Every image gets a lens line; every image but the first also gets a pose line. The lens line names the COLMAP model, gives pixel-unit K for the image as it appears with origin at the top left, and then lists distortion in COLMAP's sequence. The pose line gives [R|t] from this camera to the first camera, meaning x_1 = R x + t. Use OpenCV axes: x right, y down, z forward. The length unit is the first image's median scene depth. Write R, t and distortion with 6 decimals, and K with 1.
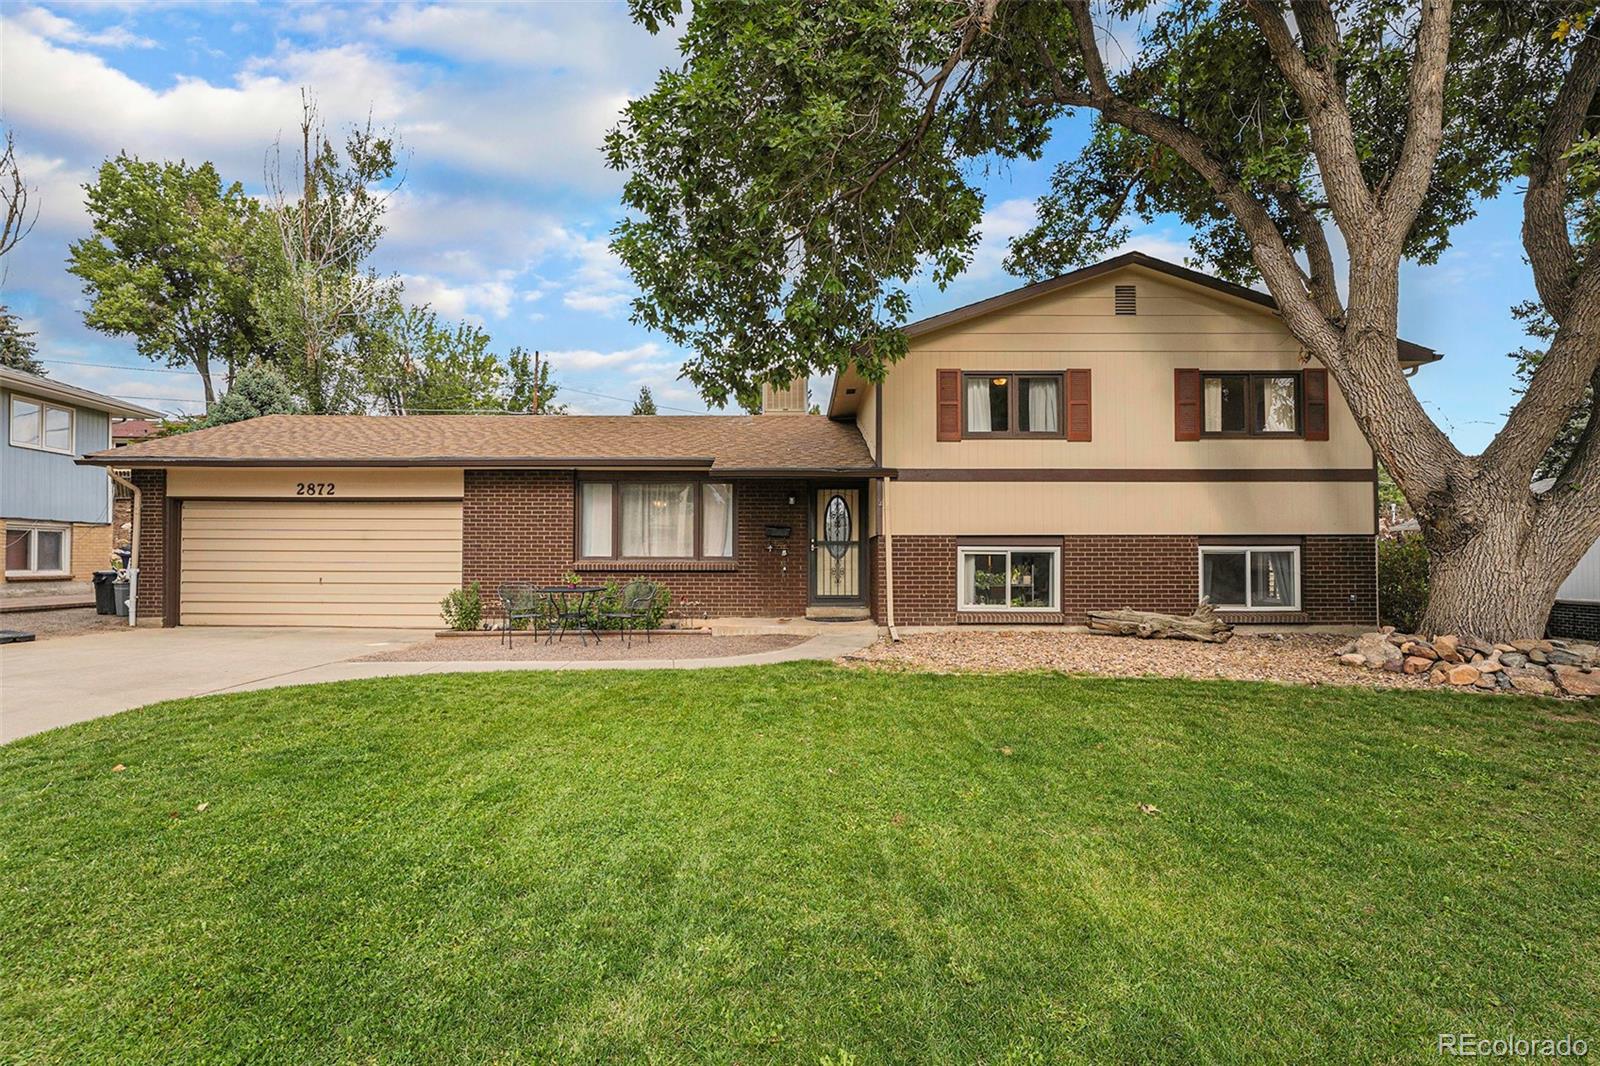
lens RADIAL K [[772.2, 0, 800.0], [0, 772.2, 533.0], [0, 0, 1]] dist [-0.004711, -0.000355]
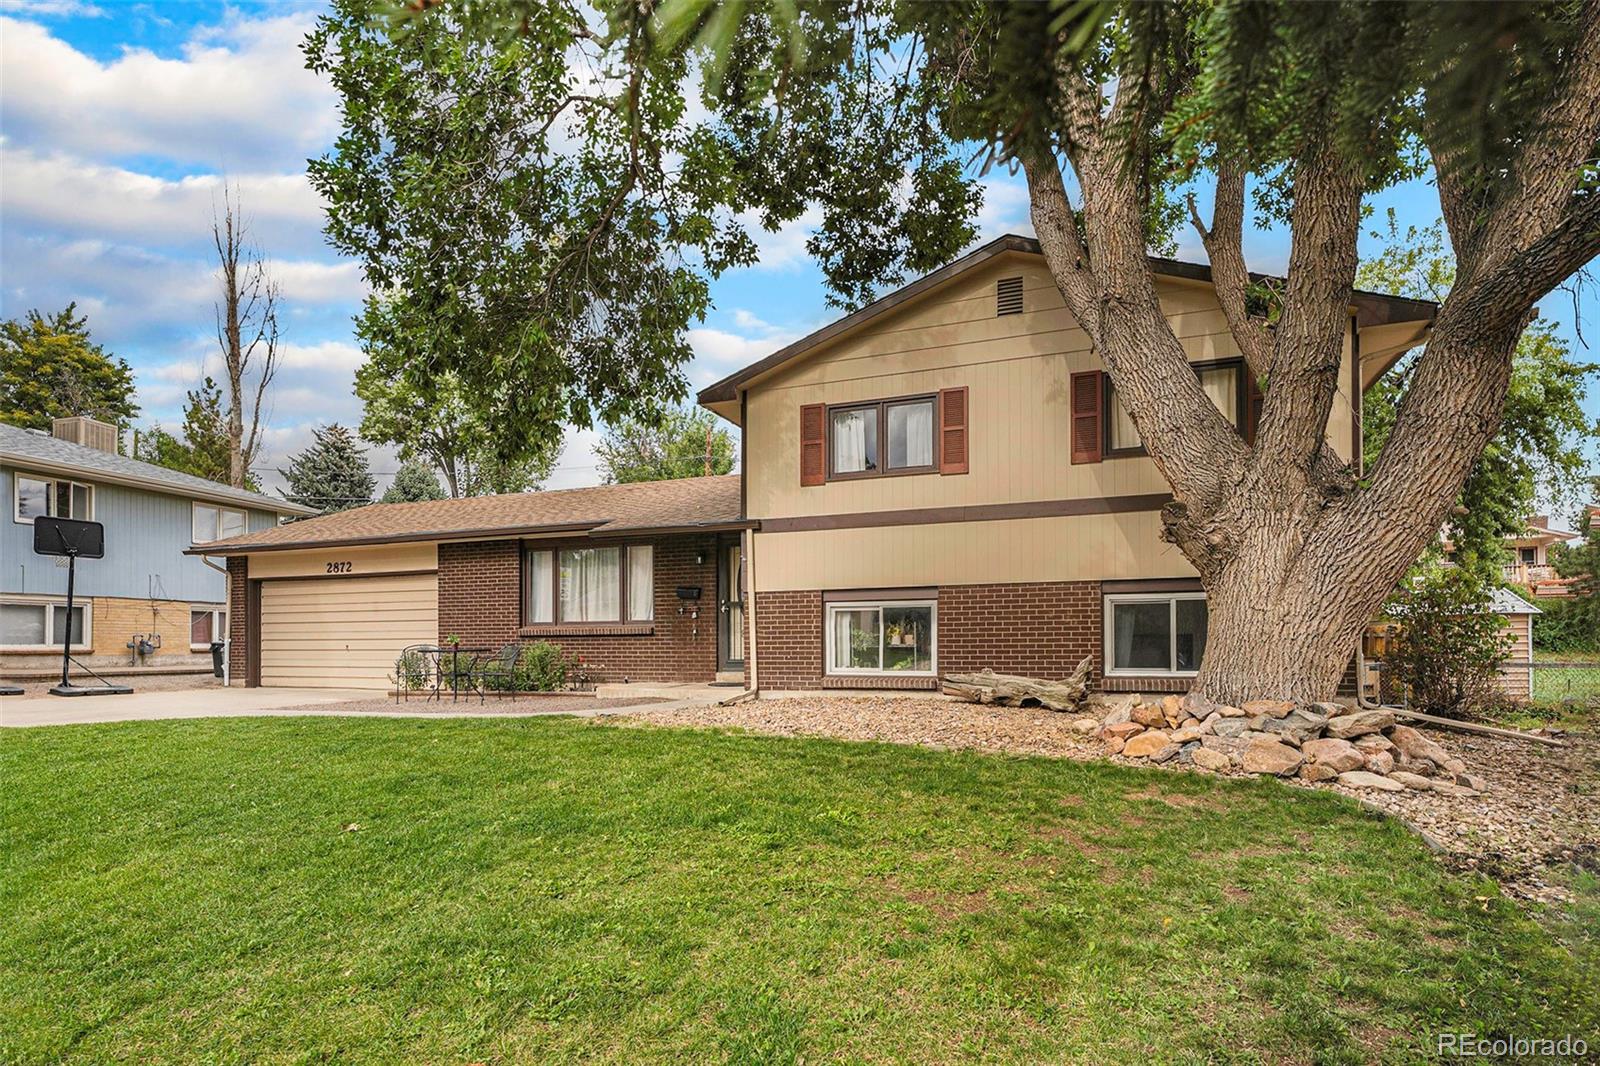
lens RADIAL K [[856.1, 0, 798.4], [0, 856.1, 637.5], [0, 0, 1]] dist [0.003650, 0.000495]
pose [[0.935883, -0.009551, -0.352180, 0.517477], [0.019844, 0.999474, 0.025631, 0.031521], [0.351751, -0.030976, 0.935581, 0.058228]]
